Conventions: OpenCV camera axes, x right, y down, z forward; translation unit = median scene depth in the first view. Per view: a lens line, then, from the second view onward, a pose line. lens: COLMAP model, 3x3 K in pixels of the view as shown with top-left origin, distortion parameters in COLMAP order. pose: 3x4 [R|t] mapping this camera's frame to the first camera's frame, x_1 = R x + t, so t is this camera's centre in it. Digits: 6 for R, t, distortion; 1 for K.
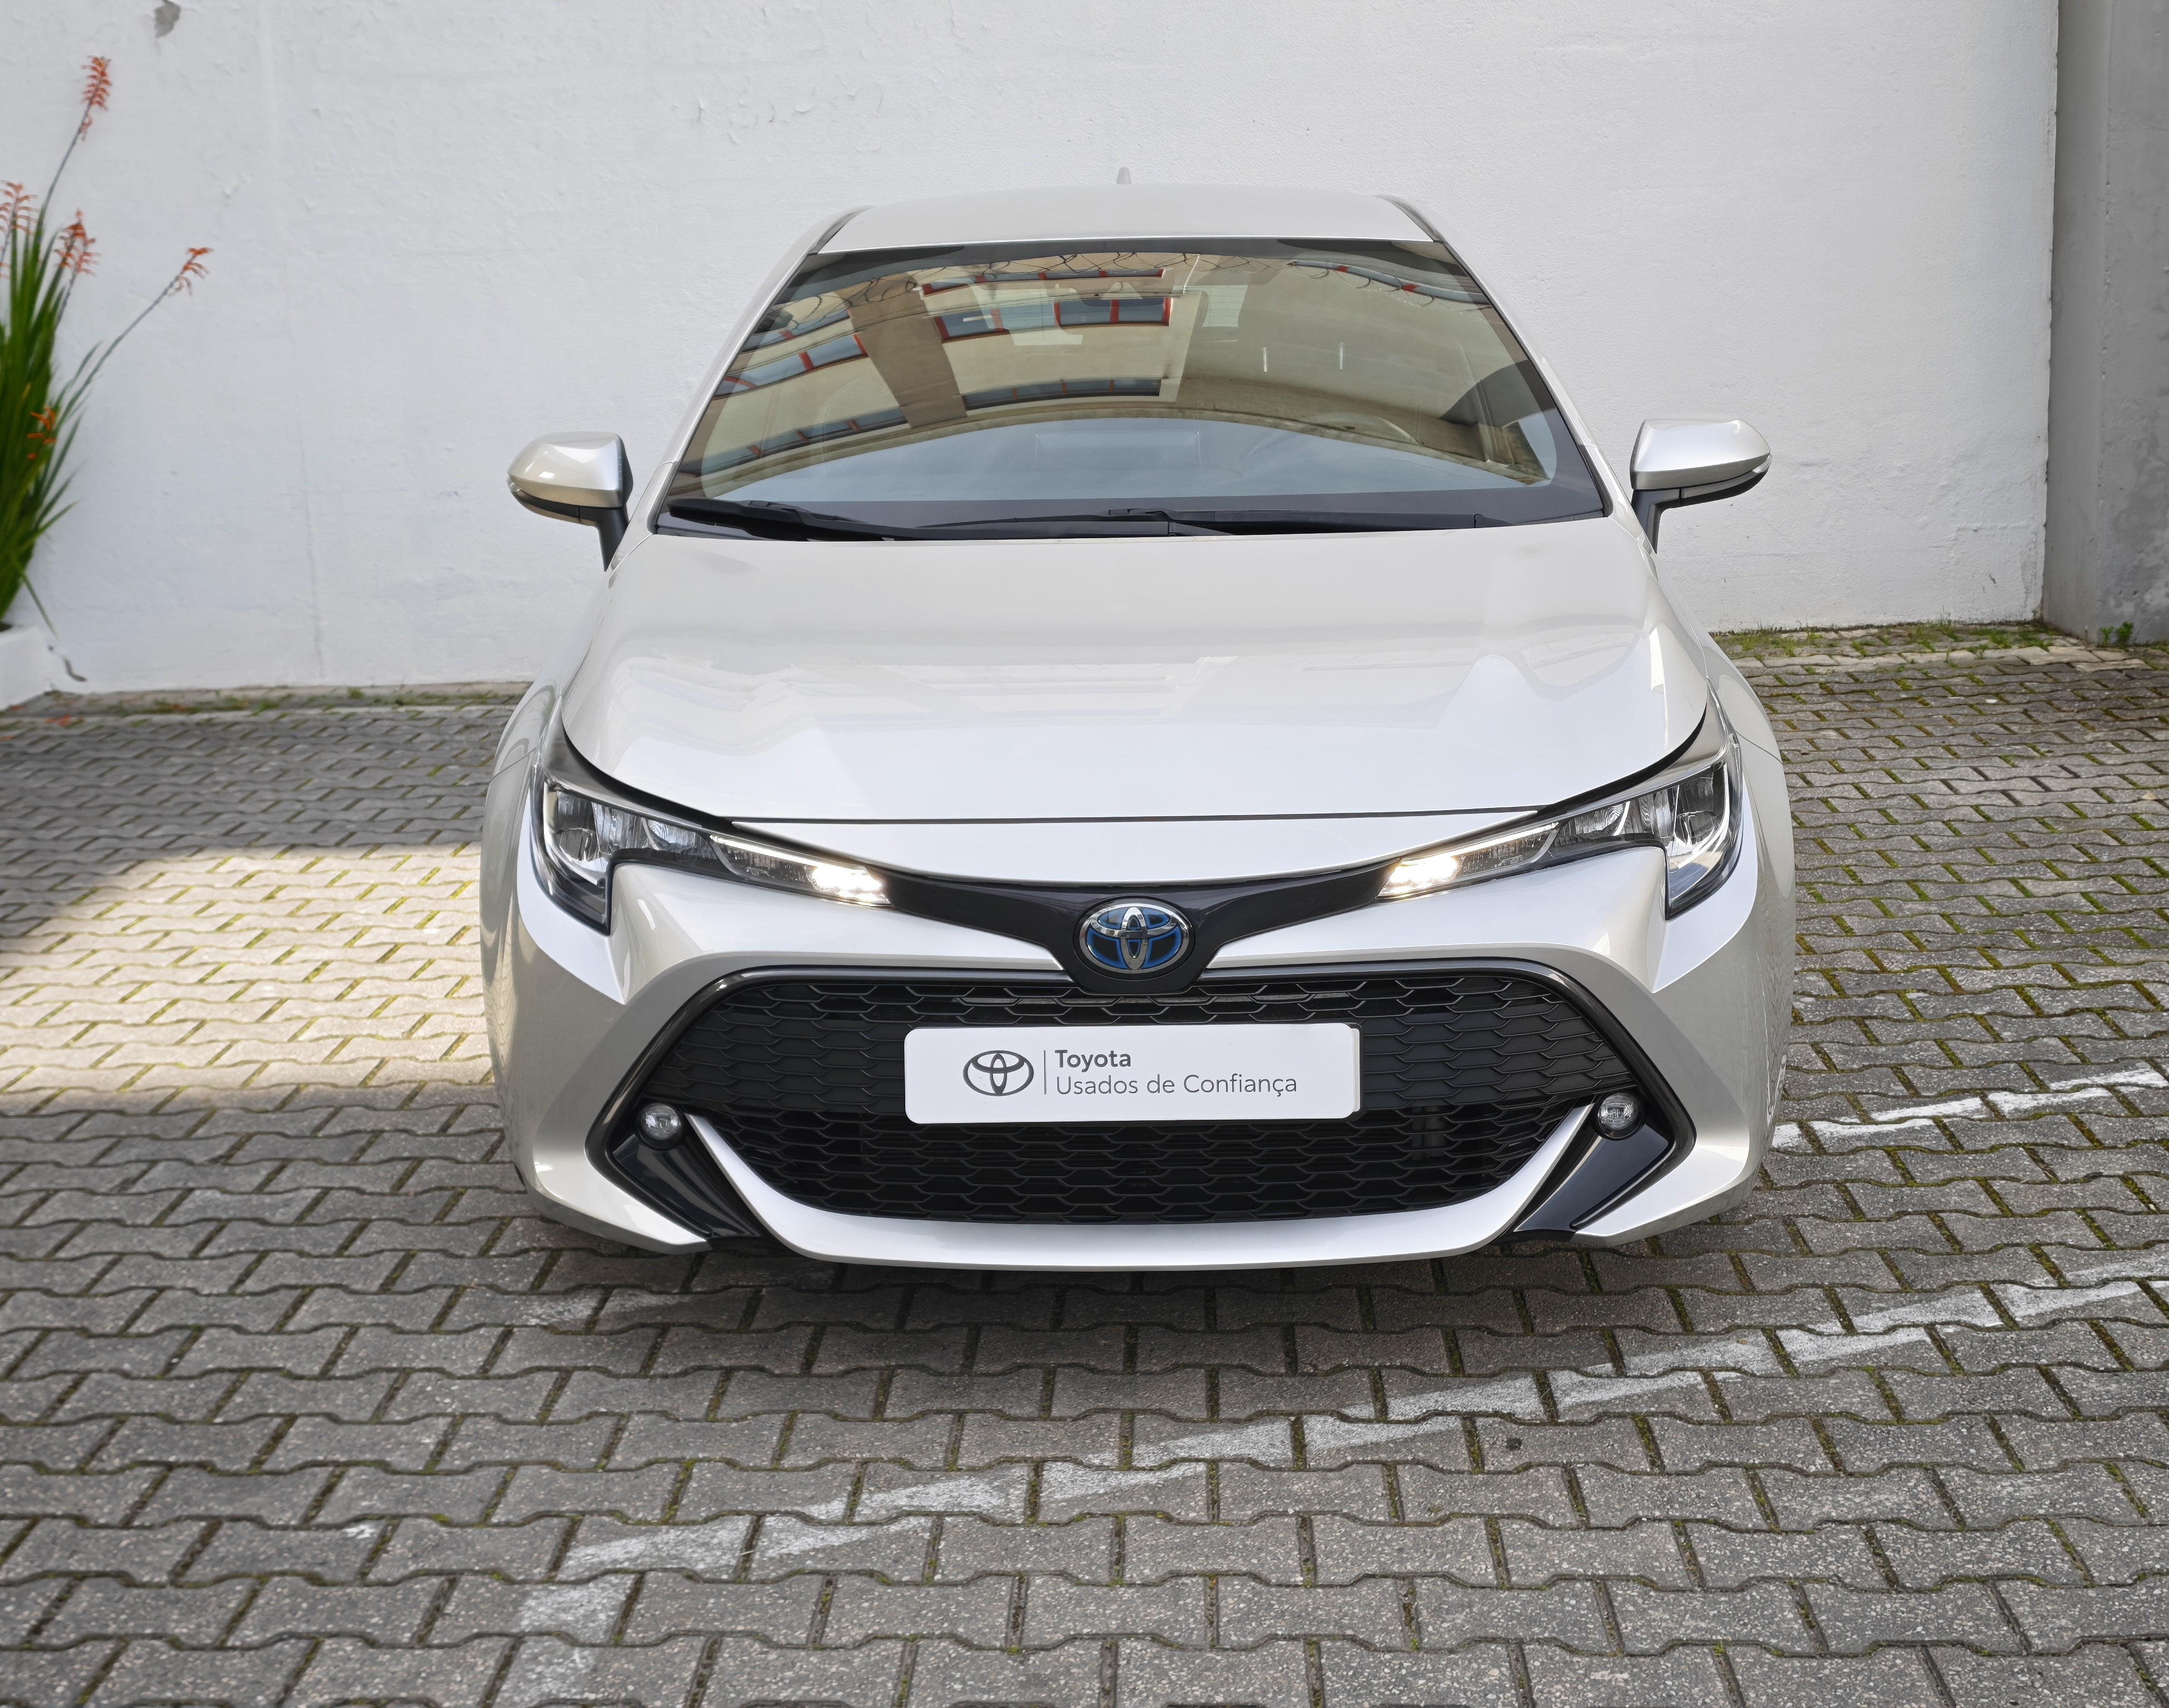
lens RADIAL K [[3041.9, 0, 1058.8], [0, 3041.9, 789.6], [0, 0, 1]] dist [0.063950, 0.000000]
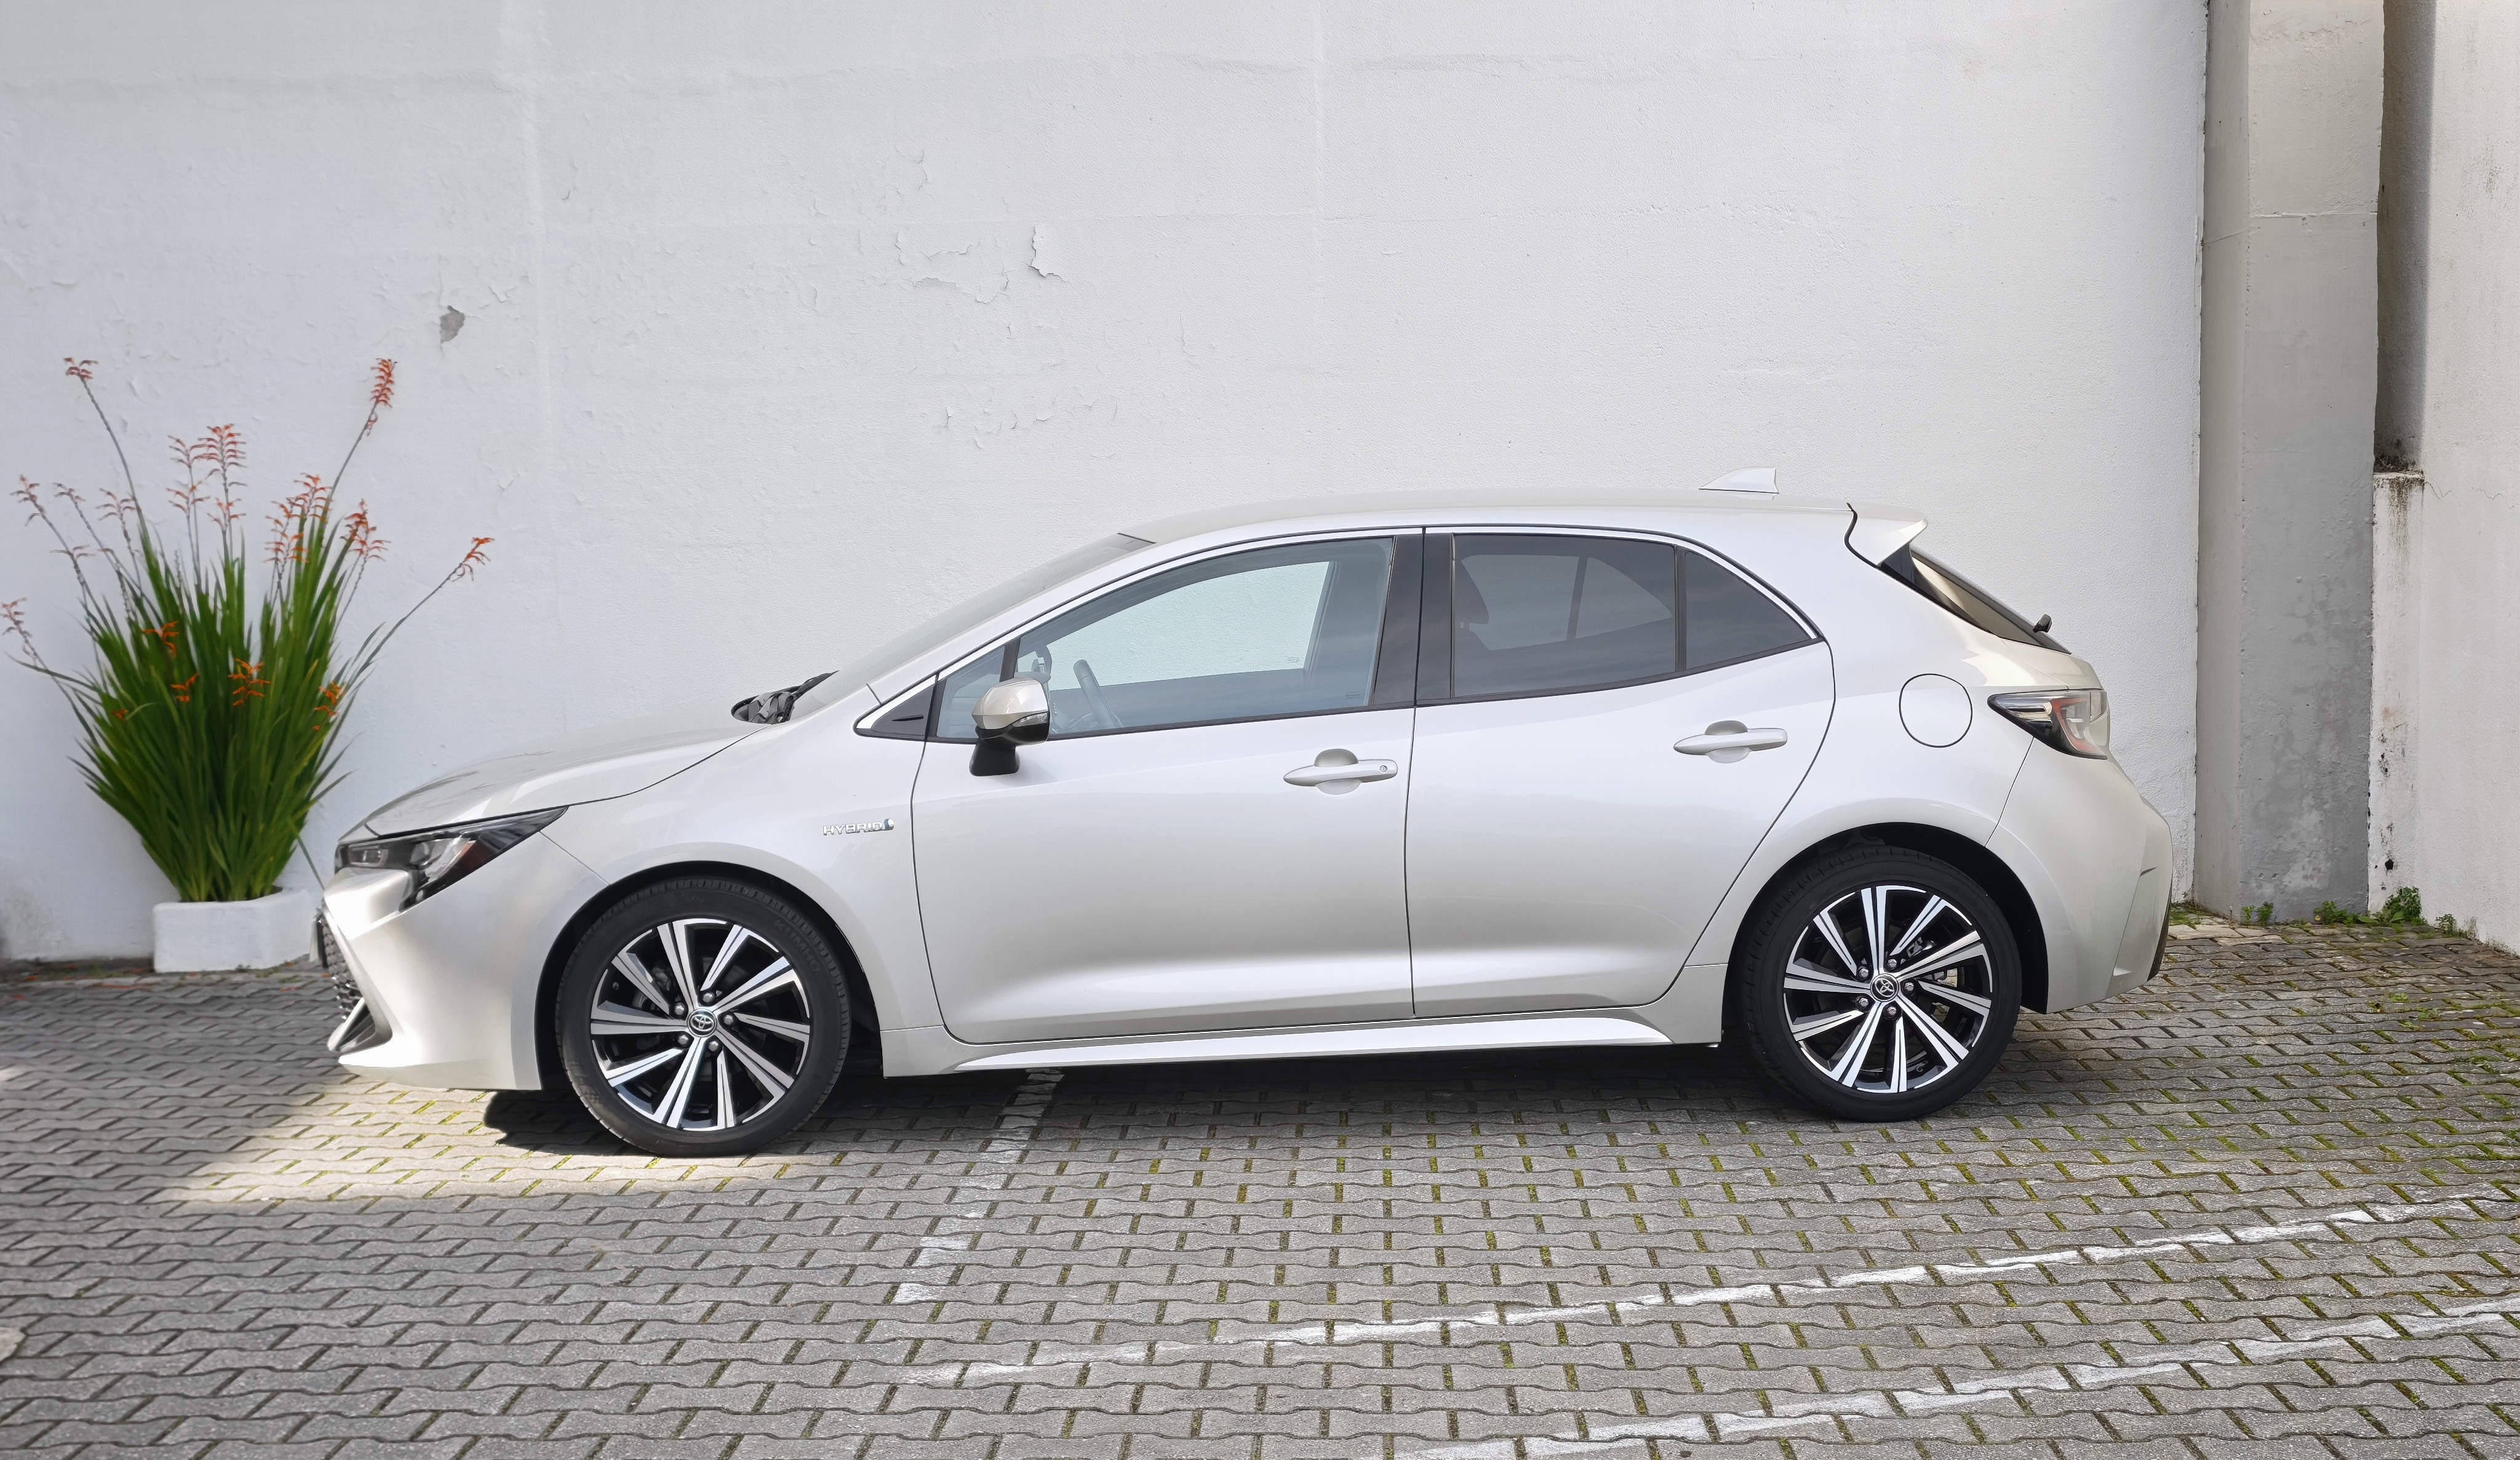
lens RADIAL K [[3273.5, 0, 1269.2], [0, 3273.5, 933.1], [0, 0, 1]] dist [0.146892, 0.000000]
pose [[0.999836, 0.010665, 0.014658, -0.034370], [-0.009763, 0.998136, -0.060242, 0.051746], [-0.015274, 0.060089, 0.998076, -0.274873]]
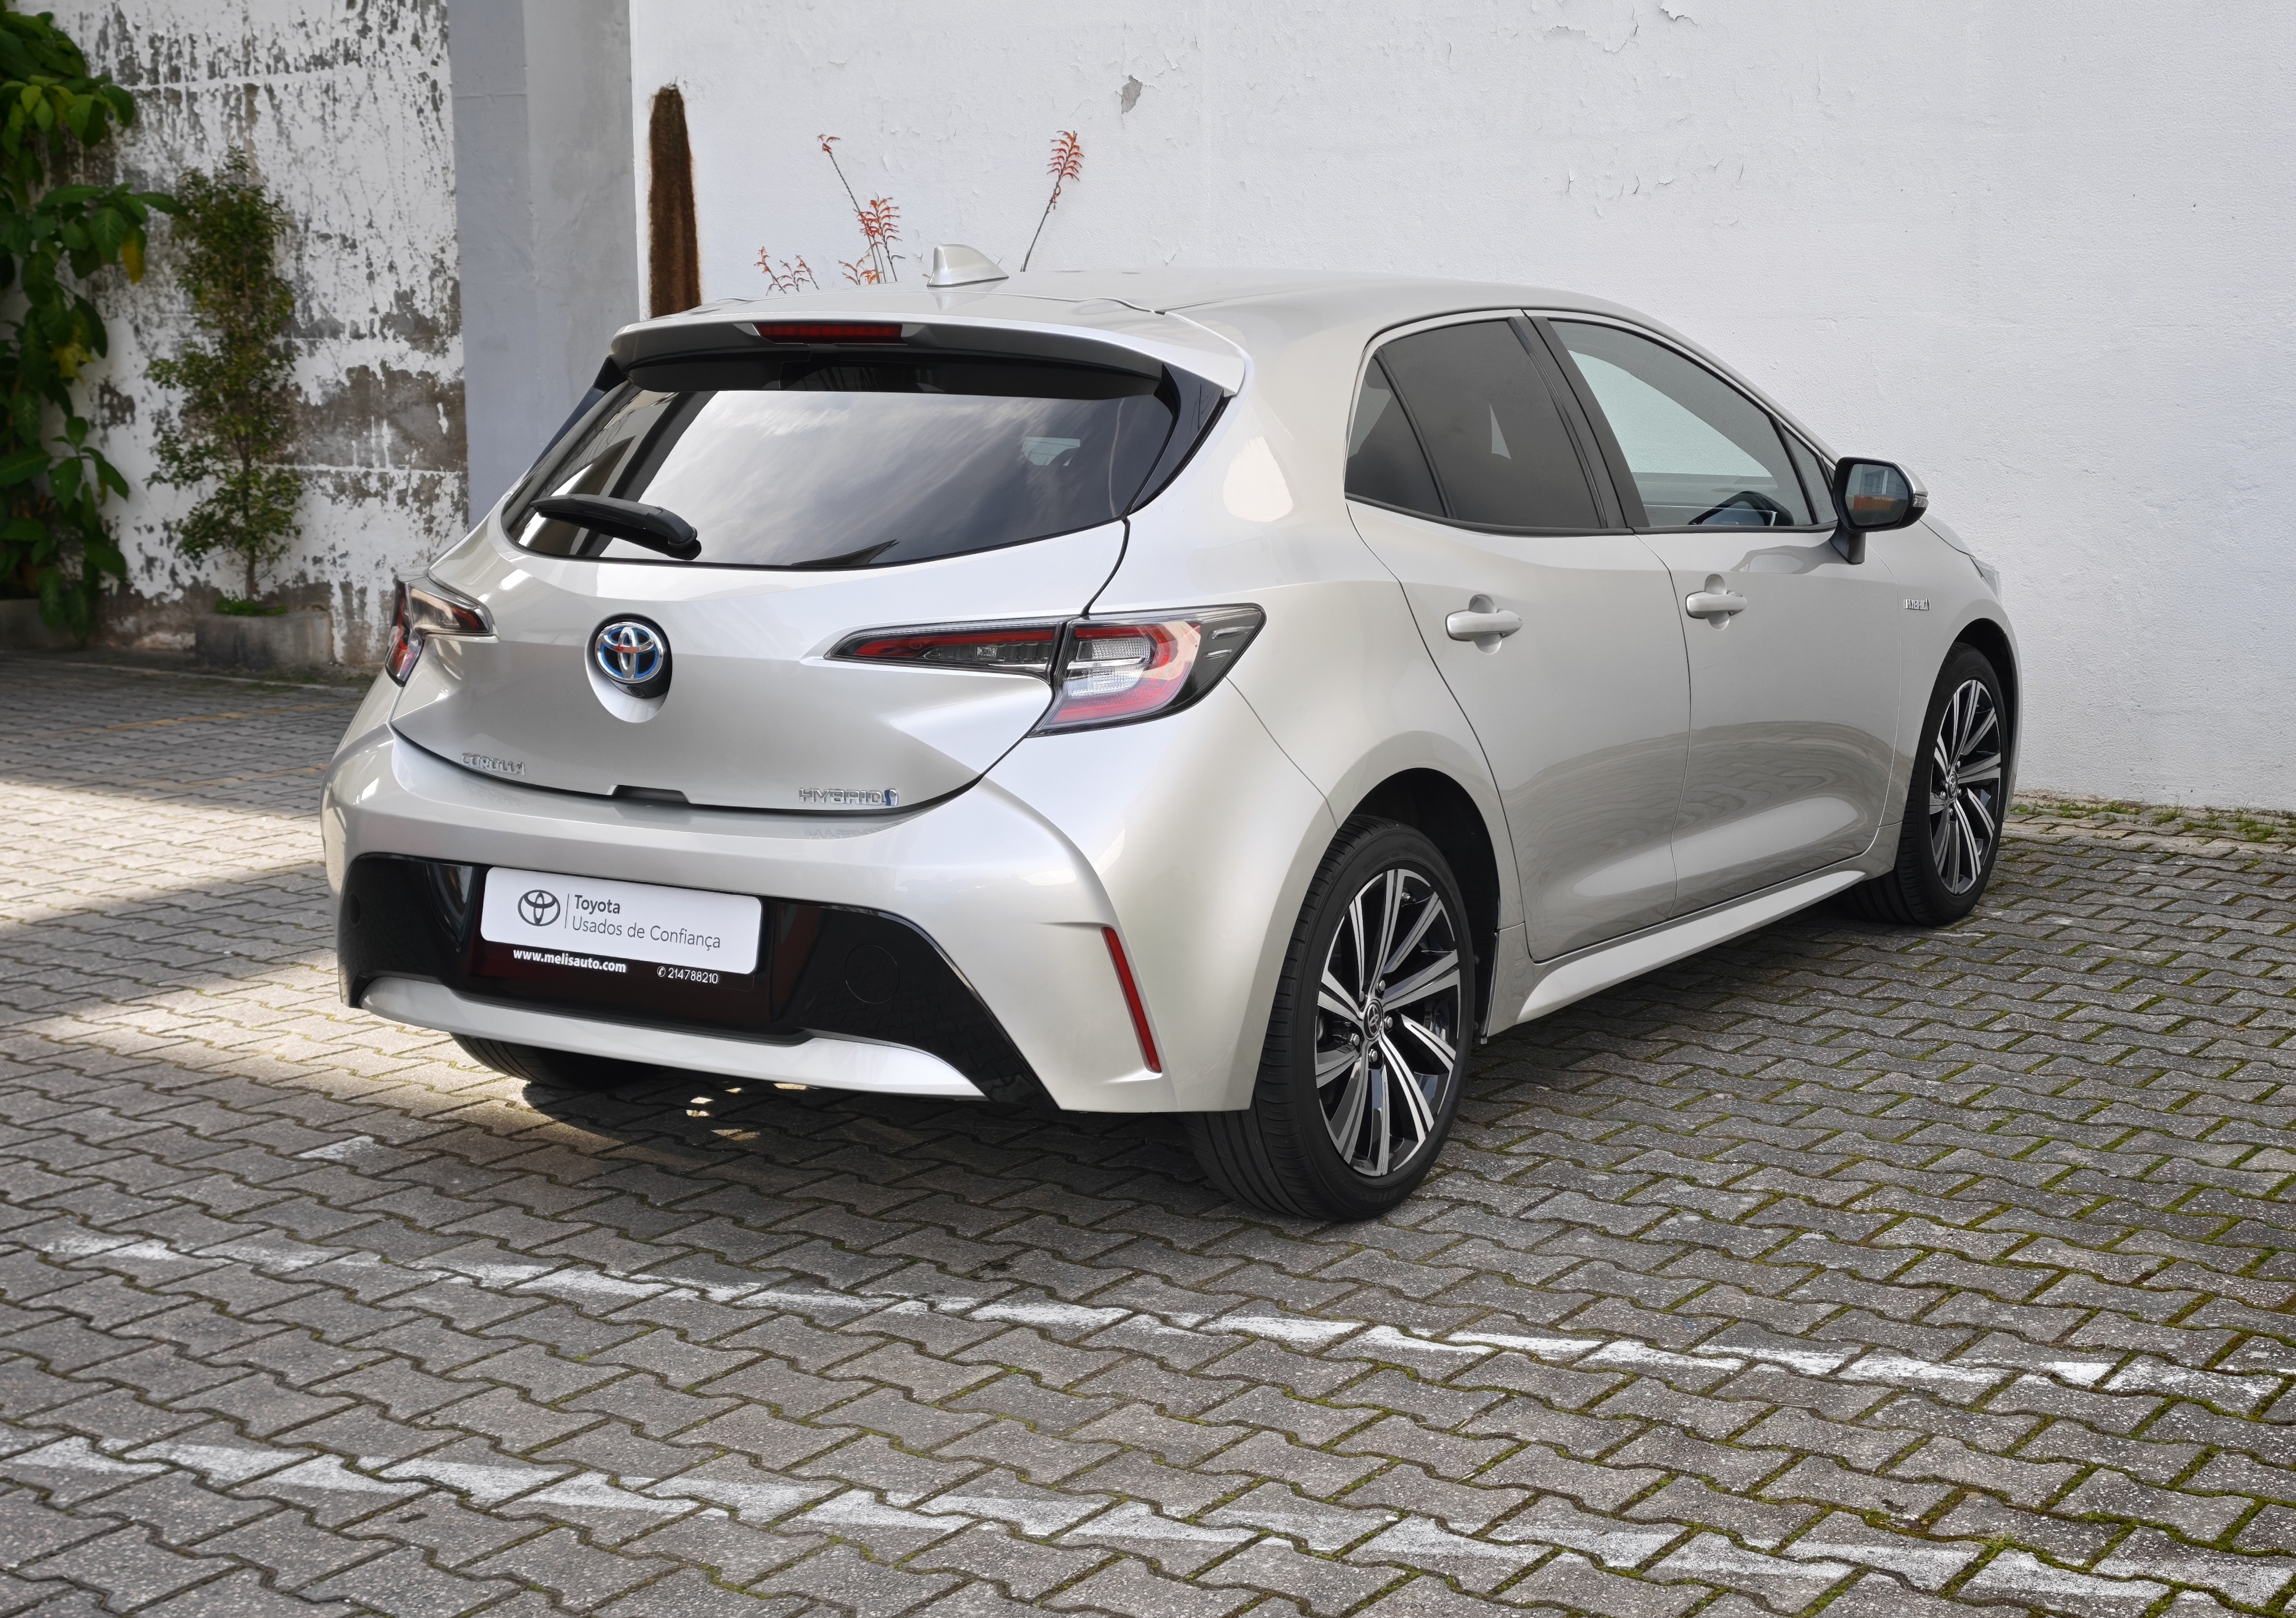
lens RADIAL K [[3138.2, 0, 1161.3], [0, 3138.2, 889.6], [0, 0, 1]] dist [0.065490, 0.000000]
pose [[0.846871, 0.126017, -0.516652, 0.574359], [-0.123508, 0.991561, 0.039405, -0.041960], [0.517257, 0.030440, 0.855288, 0.149426]]
